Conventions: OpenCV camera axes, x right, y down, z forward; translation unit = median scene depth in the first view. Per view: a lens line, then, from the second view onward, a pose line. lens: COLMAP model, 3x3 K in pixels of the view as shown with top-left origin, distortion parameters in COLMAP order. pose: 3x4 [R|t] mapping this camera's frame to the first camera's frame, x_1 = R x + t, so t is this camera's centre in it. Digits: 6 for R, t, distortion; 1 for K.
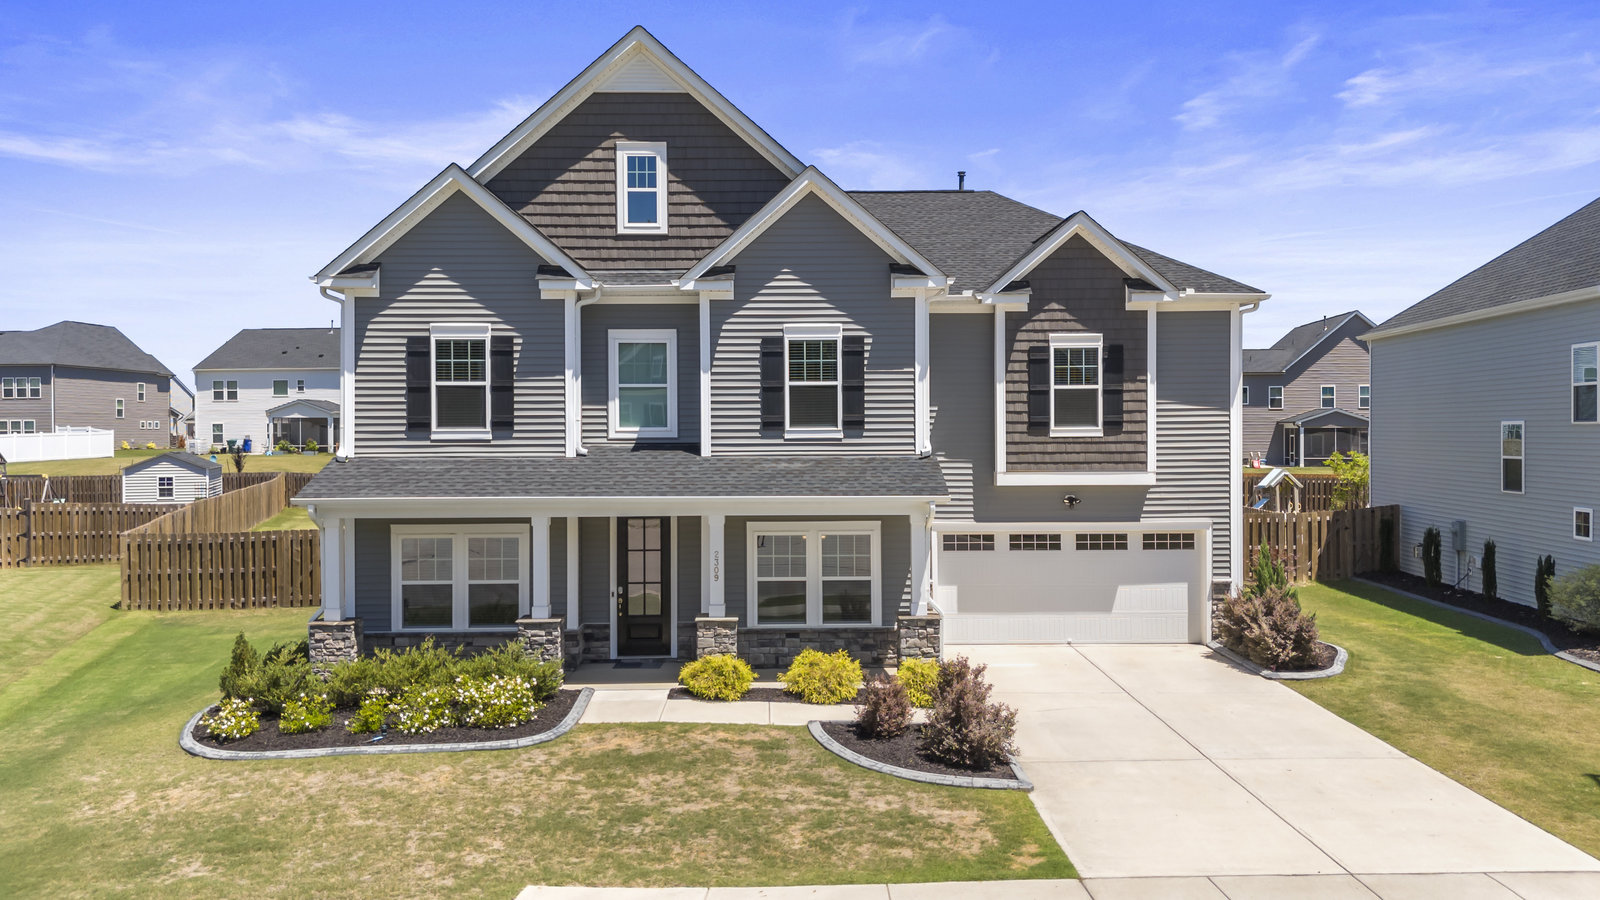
lens RADIAL K [[1209.0, 0, 788.2], [0, 1209.0, 451.7], [0, 0, 1]] dist [0.032949, 0.001721]
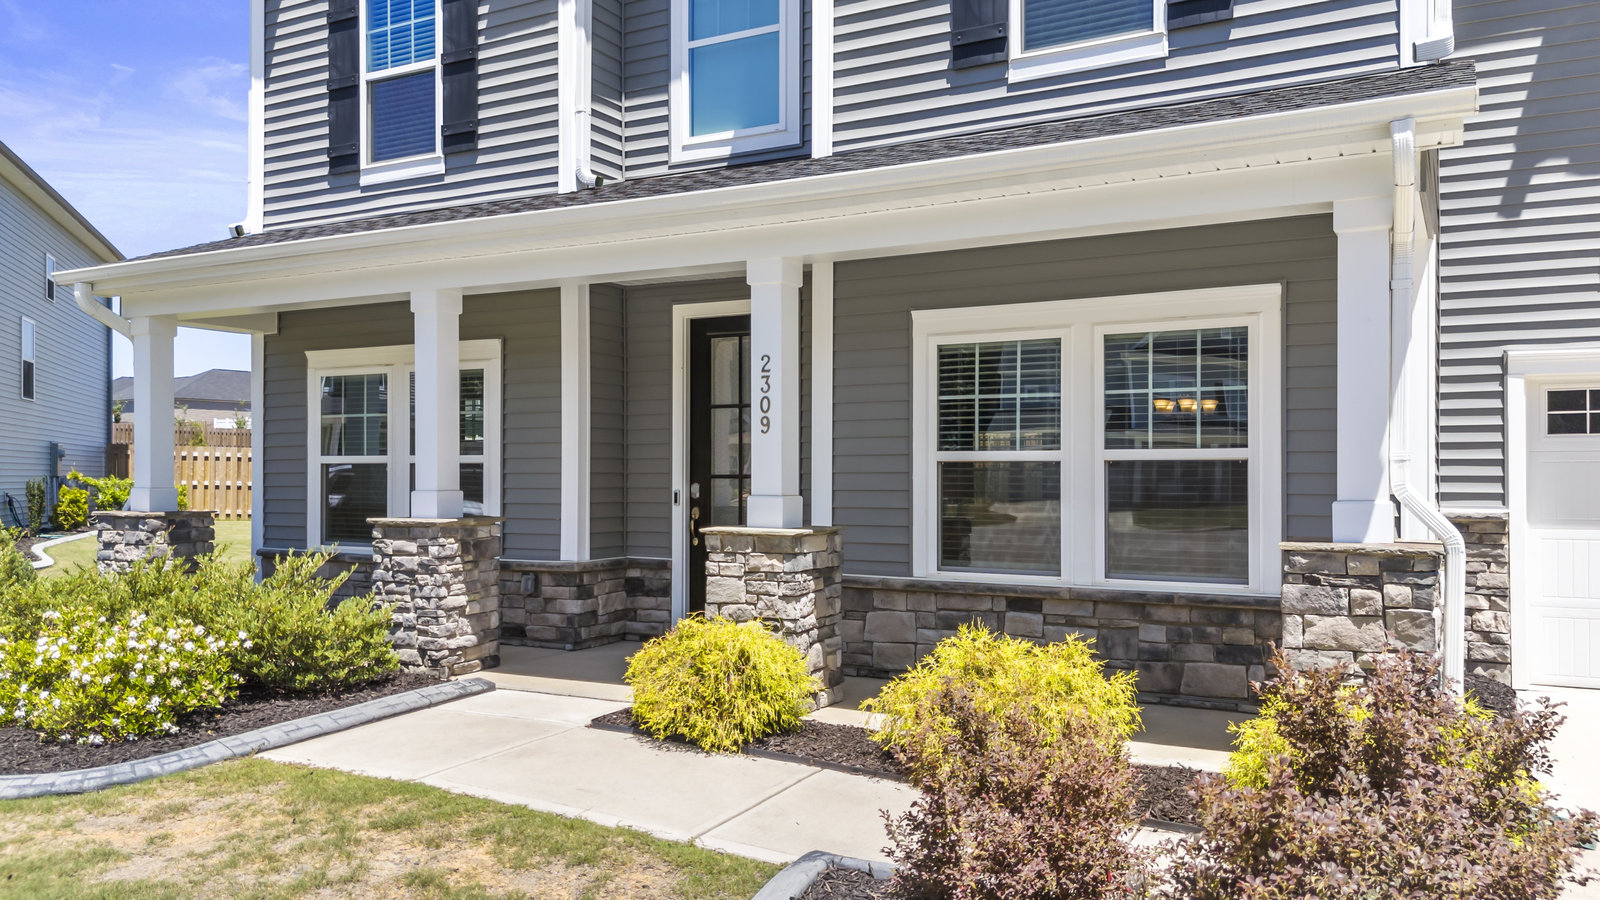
lens RADIAL K [[1209.0, 0, 758.8], [0, 1209.0, 463.9], [0, 0, 1]] dist [0.032949, 0.001721]
pose [[0.870116, 0.008994, -0.492764, 0.117436], [-0.019057, 0.999700, -0.015403, 0.115566], [0.492478, 0.022792, 0.870027, 0.630819]]
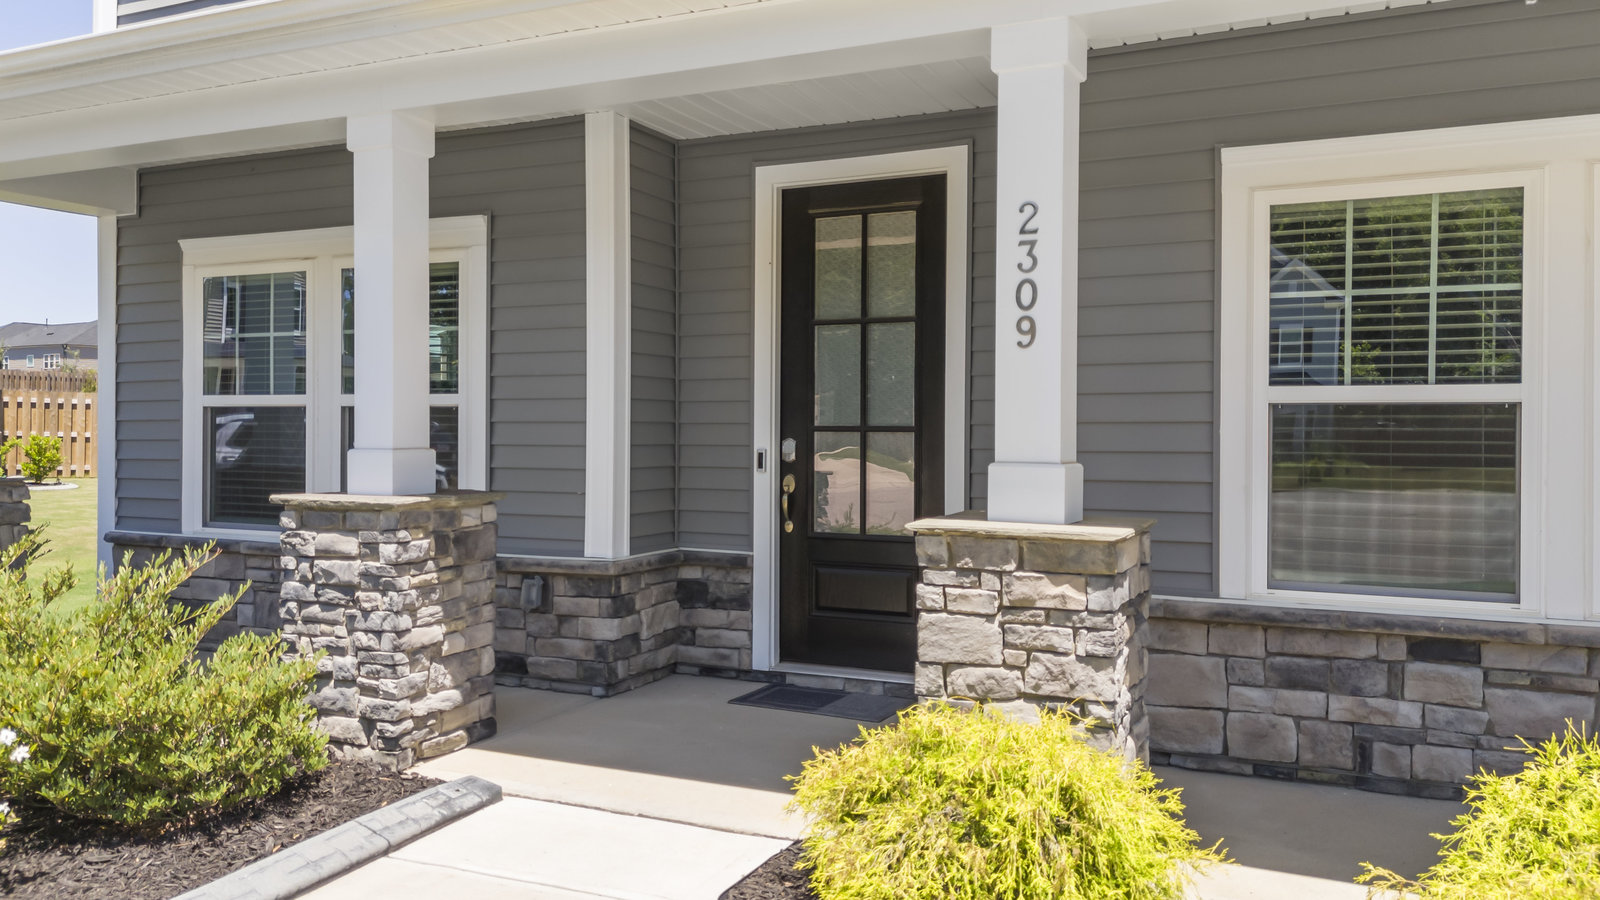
lens RADIAL K [[1209.0, 0, 805.6], [0, 1209.0, 433.8], [0, 0, 1]] dist [0.032949, 0.001721]
pose [[0.911732, 0.018680, -0.410362, -0.008663], [-0.022230, 0.999745, -0.003881, 0.116296], [0.410185, 0.012661, 0.911915, 0.750469]]
